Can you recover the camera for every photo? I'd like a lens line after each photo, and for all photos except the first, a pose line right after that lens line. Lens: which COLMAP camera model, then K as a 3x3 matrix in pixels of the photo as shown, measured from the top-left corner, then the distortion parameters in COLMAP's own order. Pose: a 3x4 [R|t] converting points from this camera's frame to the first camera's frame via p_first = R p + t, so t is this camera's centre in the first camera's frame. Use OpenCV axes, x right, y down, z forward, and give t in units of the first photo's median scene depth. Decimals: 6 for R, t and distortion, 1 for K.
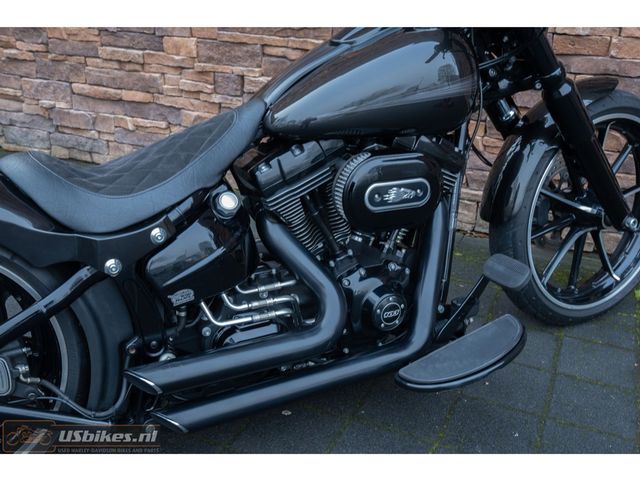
lens RADIAL K [[673.2, 0, 345.6], [0, 673.2, 250.3], [0, 0, 1]] dist [-0.027602, 0.000000]
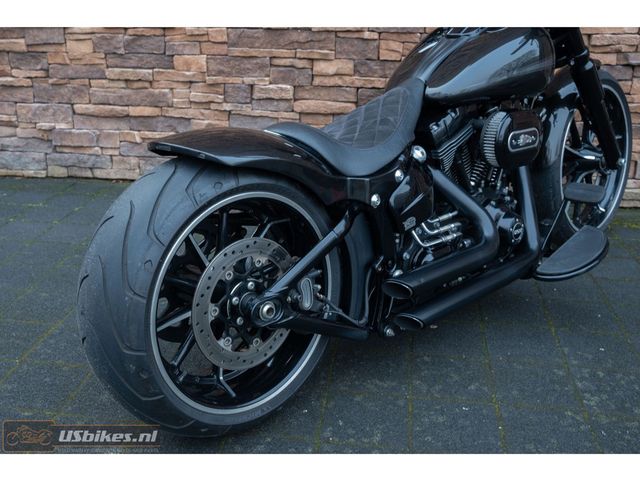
lens RADIAL K [[673.2, 0, 305.2], [0, 673.2, 231.0], [0, 0, 1]] dist [-0.027602, 0.000000]
pose [[0.972028, -0.106416, 0.209373, -0.314920], [0.120636, 0.991098, -0.056322, 0.059073], [-0.201516, 0.080005, 0.976212, -0.111098]]
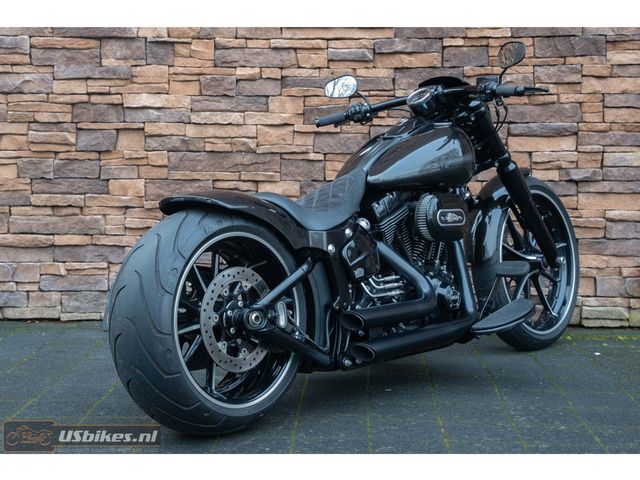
lens RADIAL K [[1138.8, 0, 320.1], [0, 1138.8, 196.1], [0, 0, 1]] dist [0.206924, 0.000000]
pose [[0.940111, -0.045651, 0.337796, -0.554021], [0.166834, 0.925804, -0.339196, 0.361989], [-0.297249, 0.375238, 0.877975, -0.655812]]
